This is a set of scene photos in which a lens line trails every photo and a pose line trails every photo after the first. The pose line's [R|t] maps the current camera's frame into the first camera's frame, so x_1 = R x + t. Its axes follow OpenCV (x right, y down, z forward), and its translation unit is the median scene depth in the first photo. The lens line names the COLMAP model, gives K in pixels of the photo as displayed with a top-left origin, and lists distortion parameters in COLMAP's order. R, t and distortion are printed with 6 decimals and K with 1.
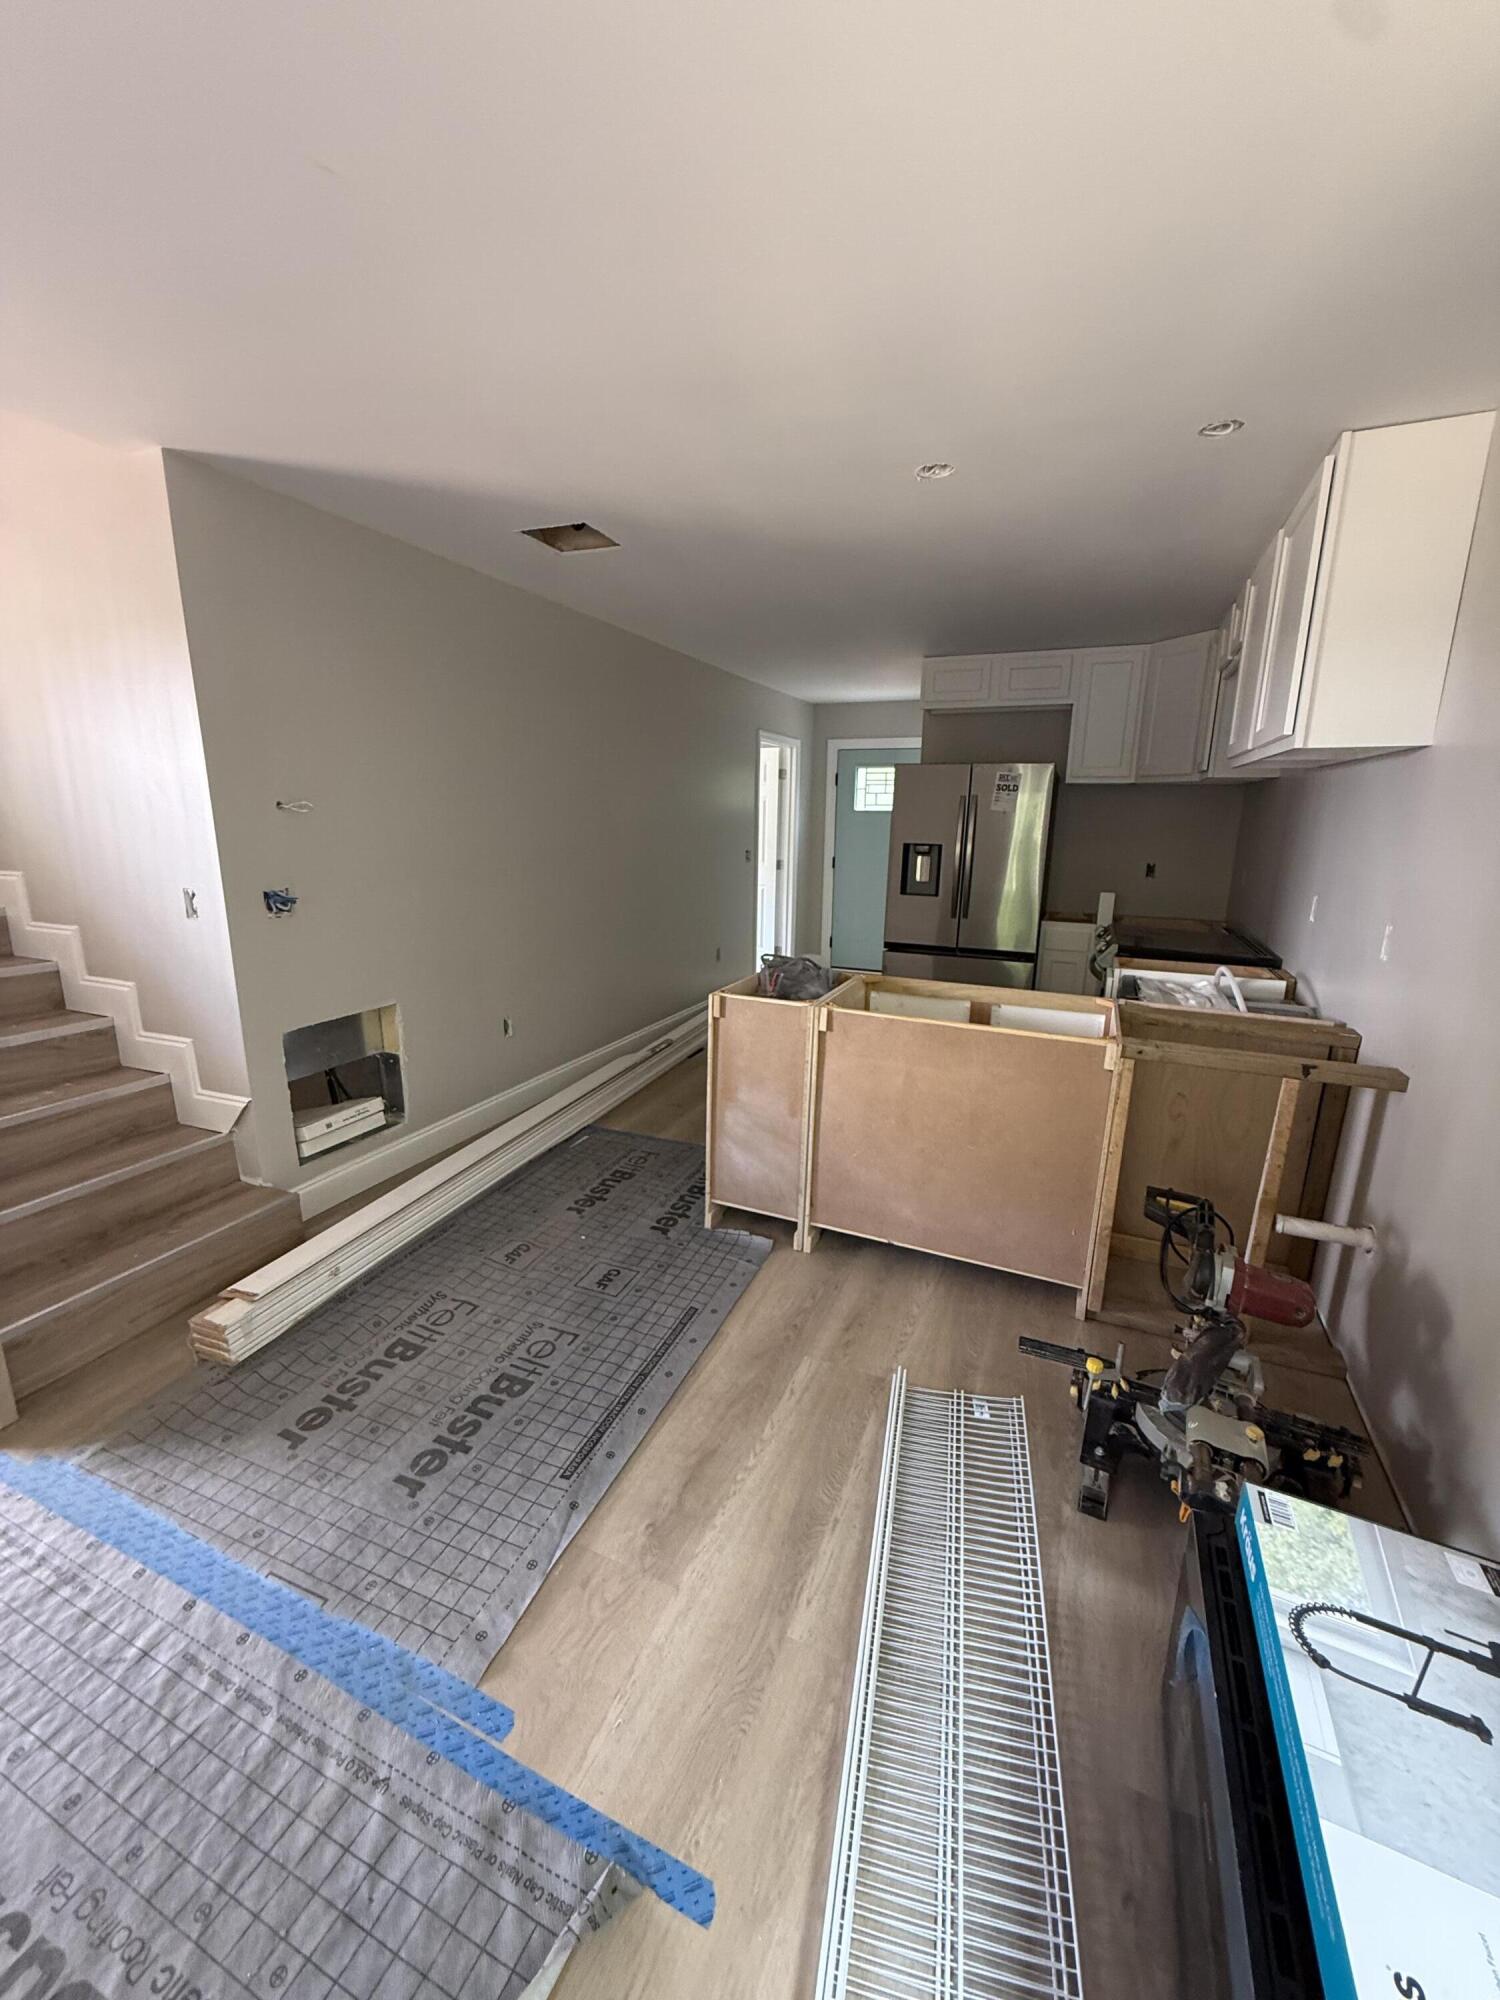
lens RADIAL K [[805.8, 0, 749.5], [0, 805.8, 999.7], [0, 0, 1]] dist [-0.000012, -0.000009]
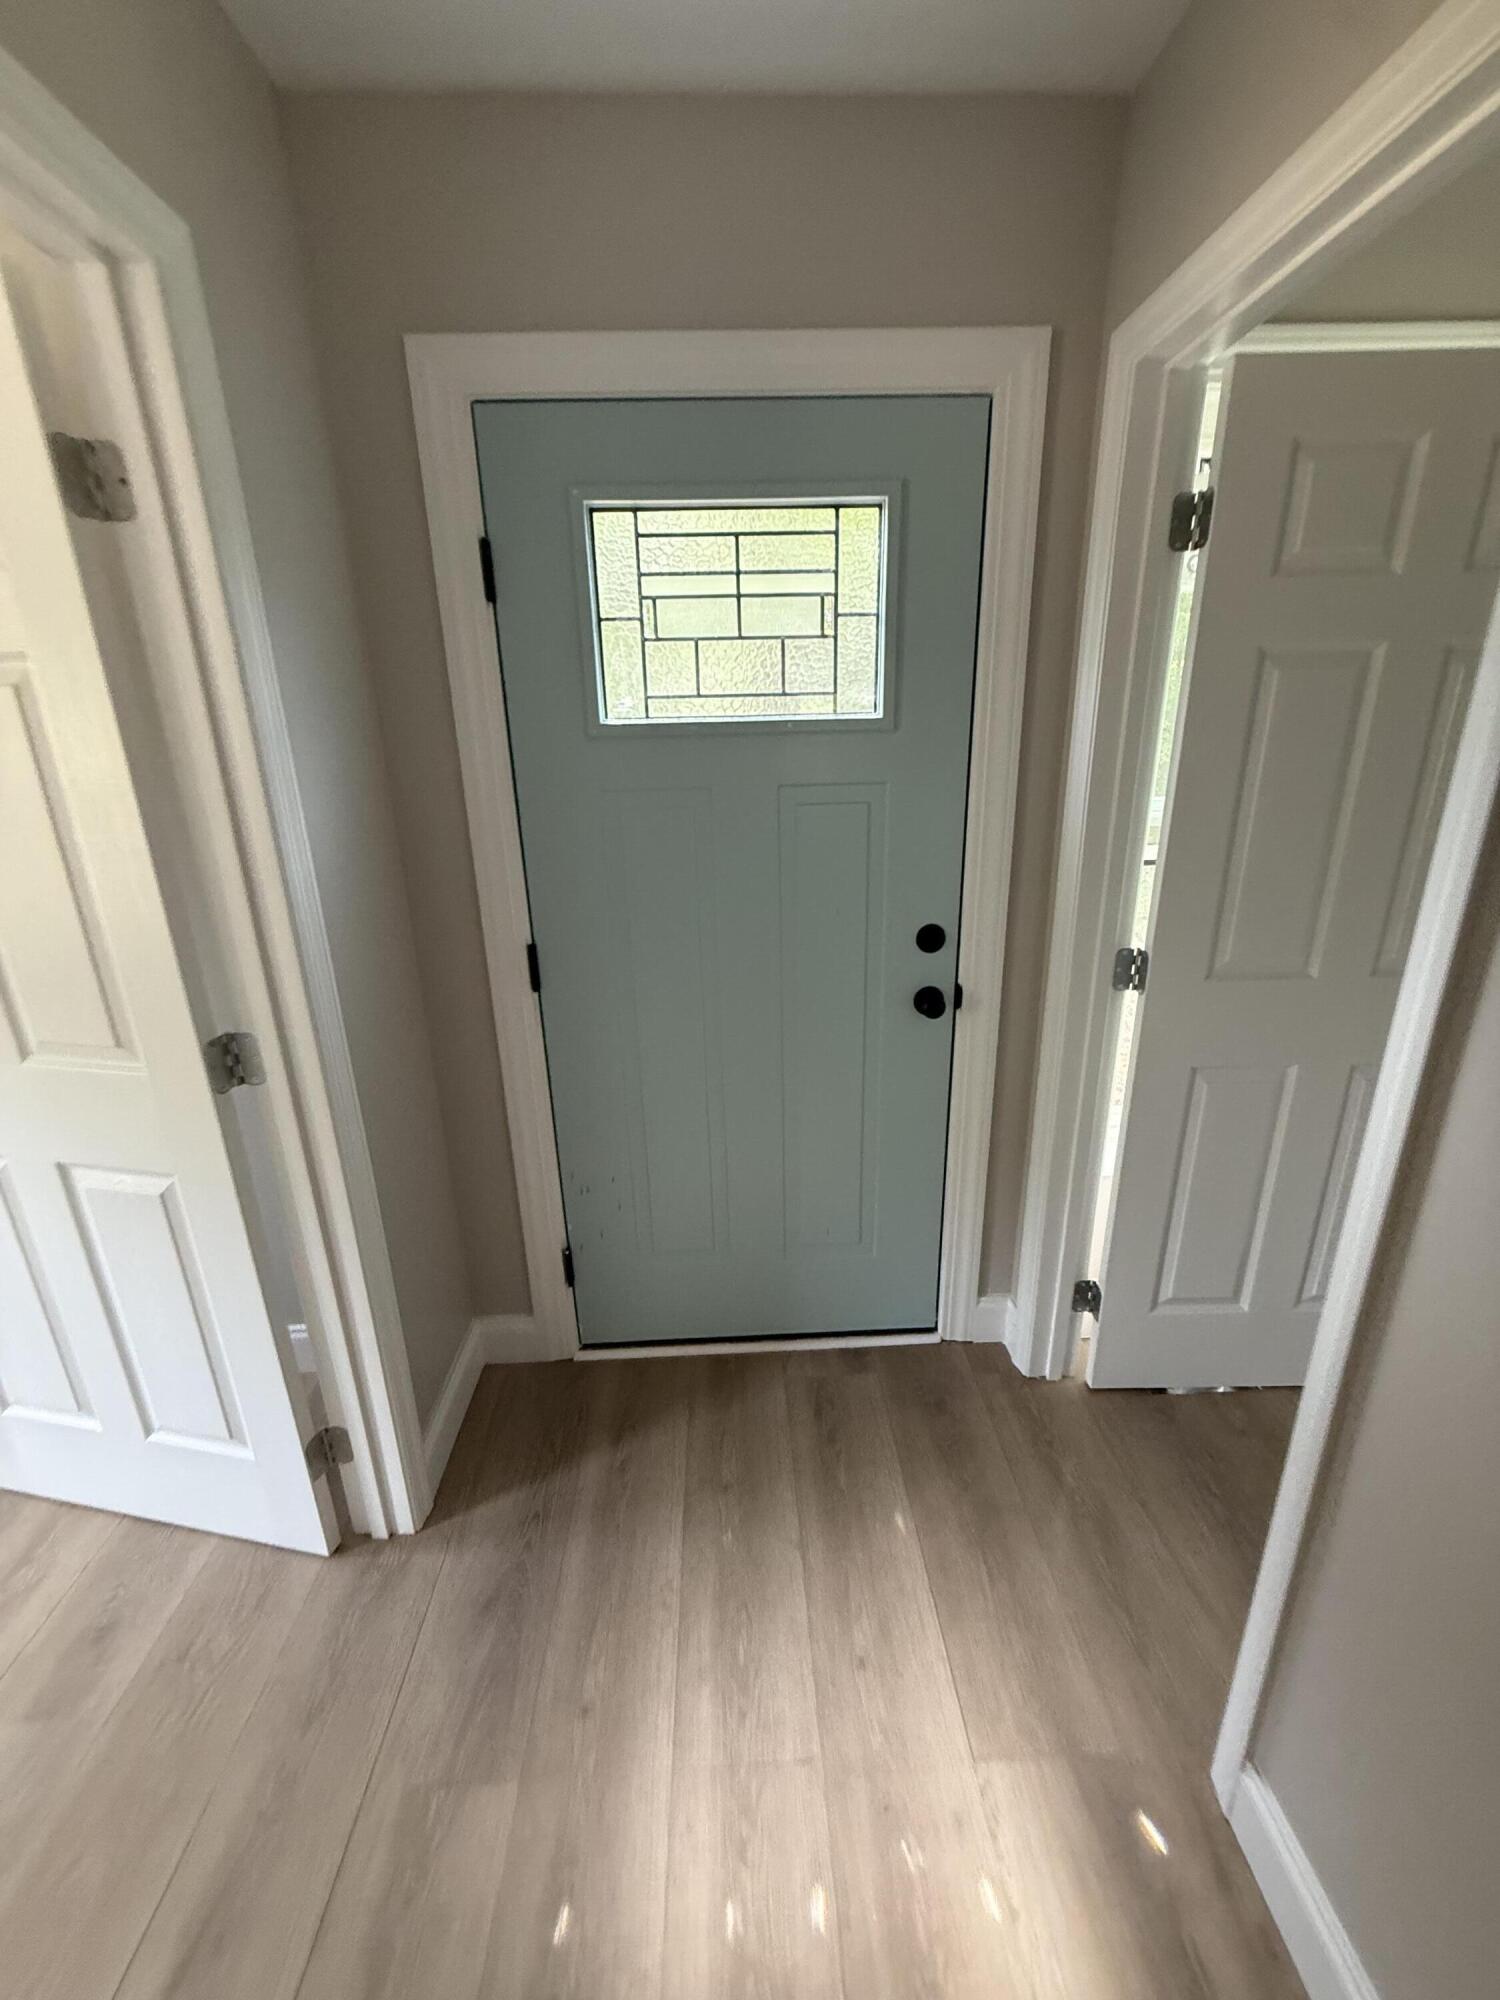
lens RADIAL K [[805.8, 0, 758.0], [0, 805.8, 1000.5], [0, 0, 1]] dist [-0.000012, -0.000009]
pose [[0.906794, -0.163885, 0.388415, 0.074195], [0.129606, 0.985098, 0.113066, -0.183946], [-0.401157, -0.052186, 0.914522, 0.791810]]
